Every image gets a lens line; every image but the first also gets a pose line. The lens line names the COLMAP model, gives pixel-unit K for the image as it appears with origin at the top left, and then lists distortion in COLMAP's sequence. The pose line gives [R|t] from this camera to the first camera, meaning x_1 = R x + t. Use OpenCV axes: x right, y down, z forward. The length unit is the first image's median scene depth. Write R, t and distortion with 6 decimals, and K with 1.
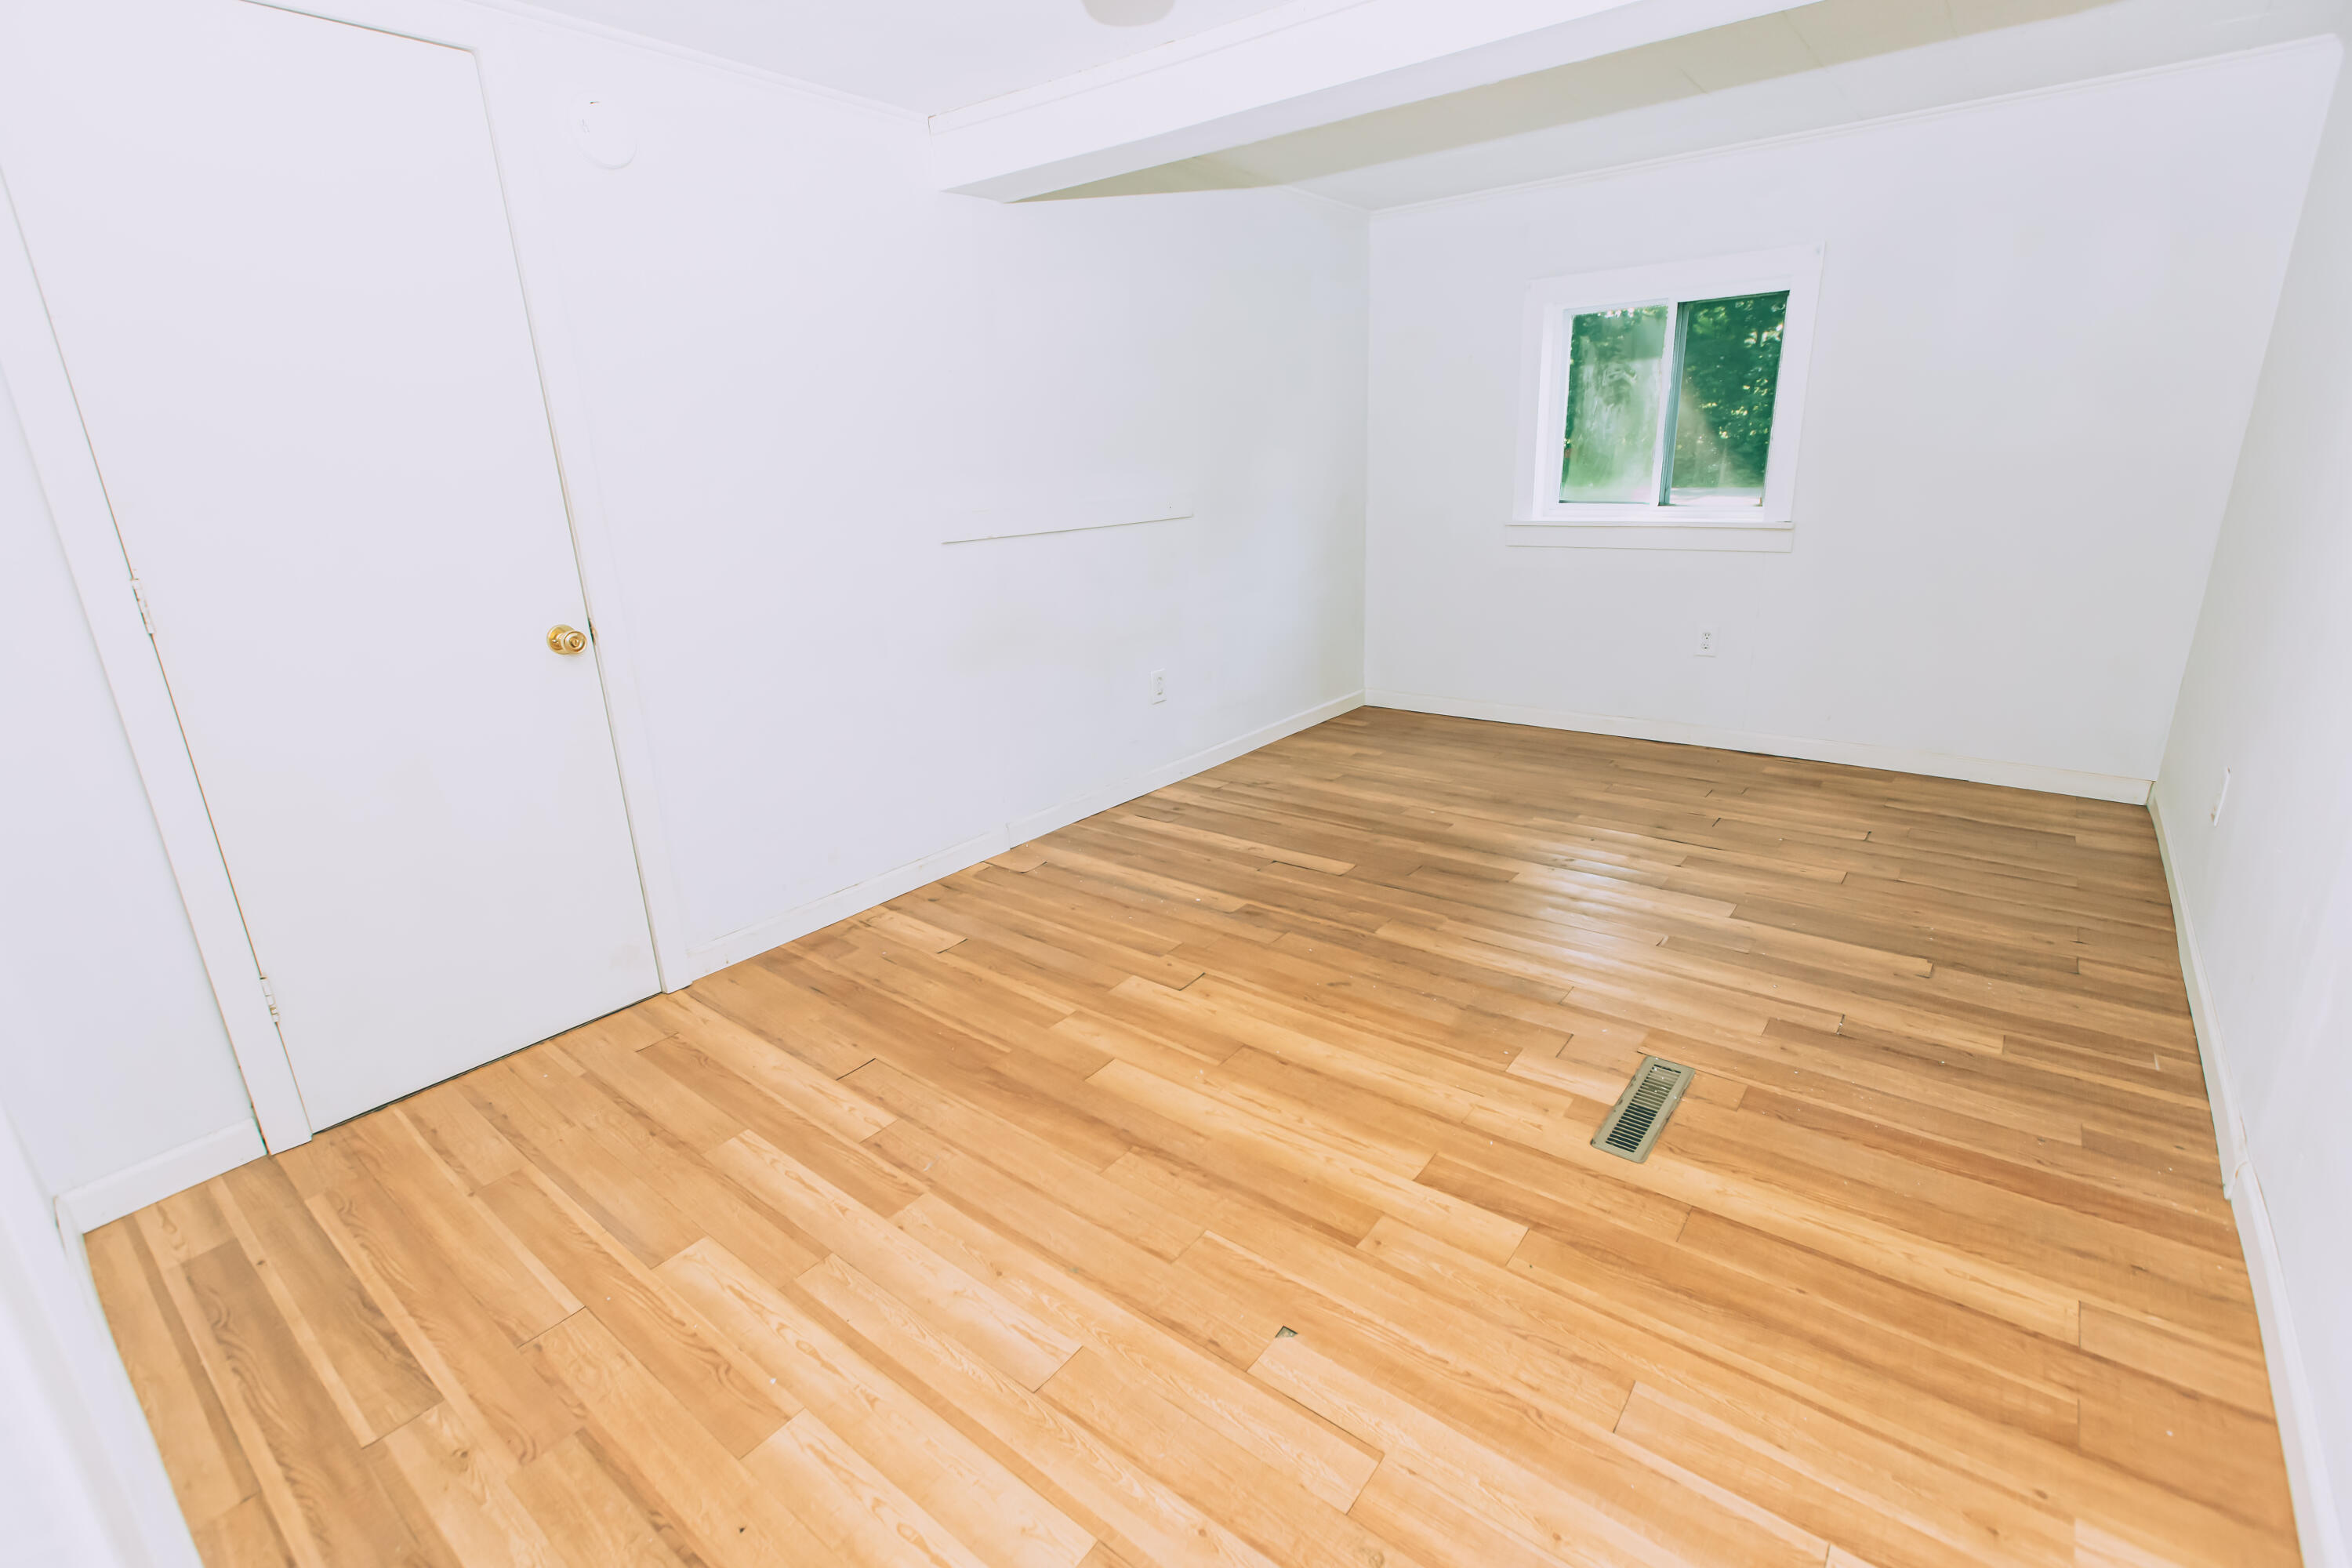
lens RADIAL K [[1054.0, 0, 1176.0], [0, 1054.0, 784.0], [0, 0, 1]] dist [0.001849, 0.000367]
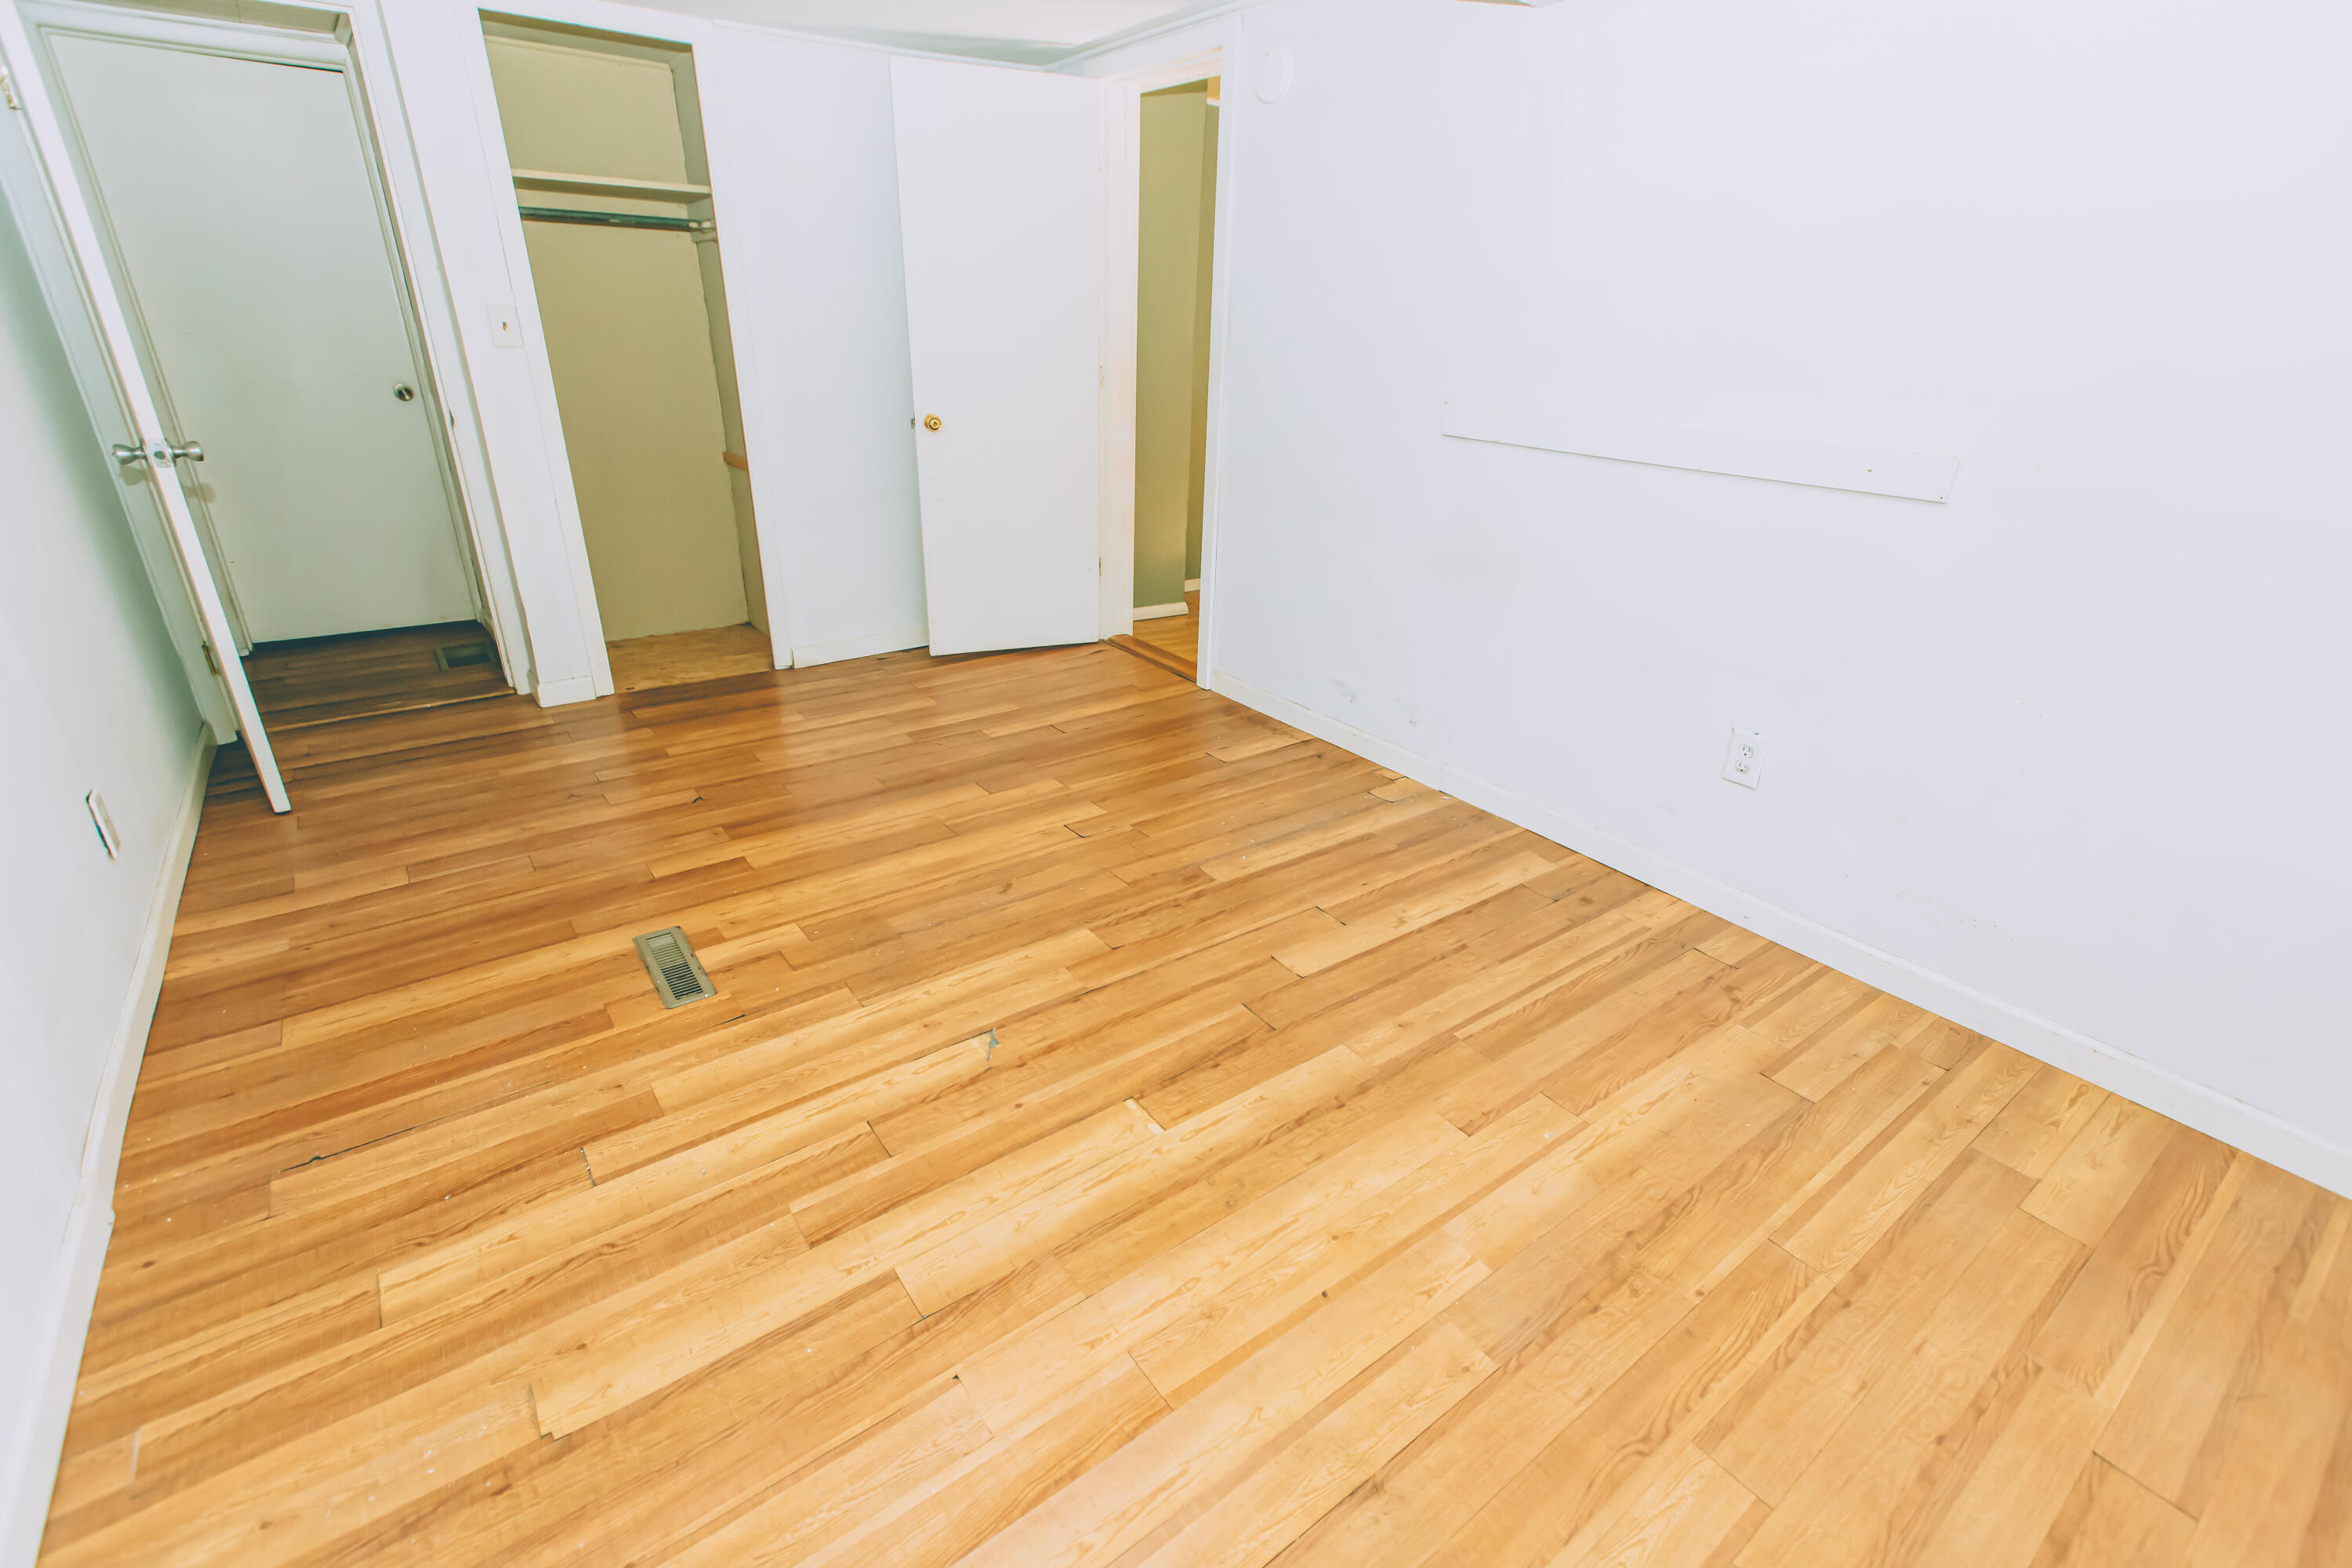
lens RADIAL K [[1054.0, 0, 1176.0], [0, 1054.0, 784.0], [0, 0, 1]] dist [0.001849, 0.000367]
pose [[-0.253623, 0.417548, -0.872542, 0.993482], [-0.314399, 0.817476, 0.482584, -0.446430], [0.914783, 0.396720, -0.076054, 1.246155]]
